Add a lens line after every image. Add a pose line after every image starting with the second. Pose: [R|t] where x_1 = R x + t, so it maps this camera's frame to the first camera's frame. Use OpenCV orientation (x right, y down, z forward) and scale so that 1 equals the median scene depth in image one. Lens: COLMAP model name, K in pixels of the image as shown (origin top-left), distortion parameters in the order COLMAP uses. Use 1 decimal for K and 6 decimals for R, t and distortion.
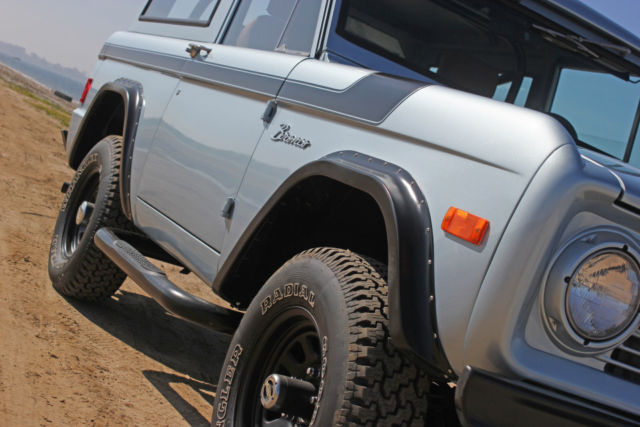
lens RADIAL K [[3974.9, 0, 320.0], [0, 3974.9, 213.5], [0, 0, 1]] dist [0.266042, 28.118016]
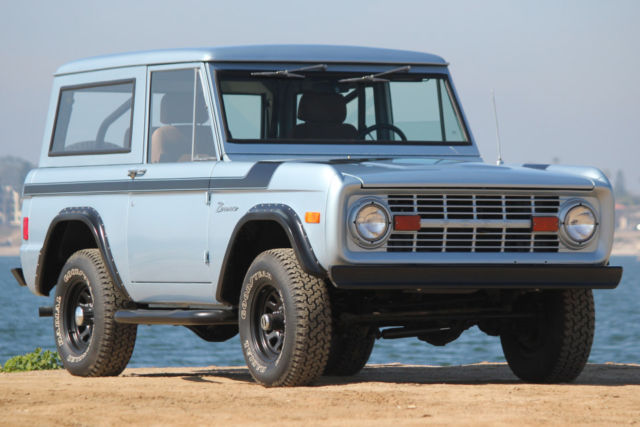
lens RADIAL K [[3974.9, 0, 320.0], [0, 3974.9, 213.5], [0, 0, 1]] dist [0.266042, 28.118016]
pose [[0.930180, -0.366545, 0.020238, -0.006441], [0.366699, 0.930329, -0.004377, 0.009286], [-0.017223, 0.011492, 0.999786, -1.048602]]
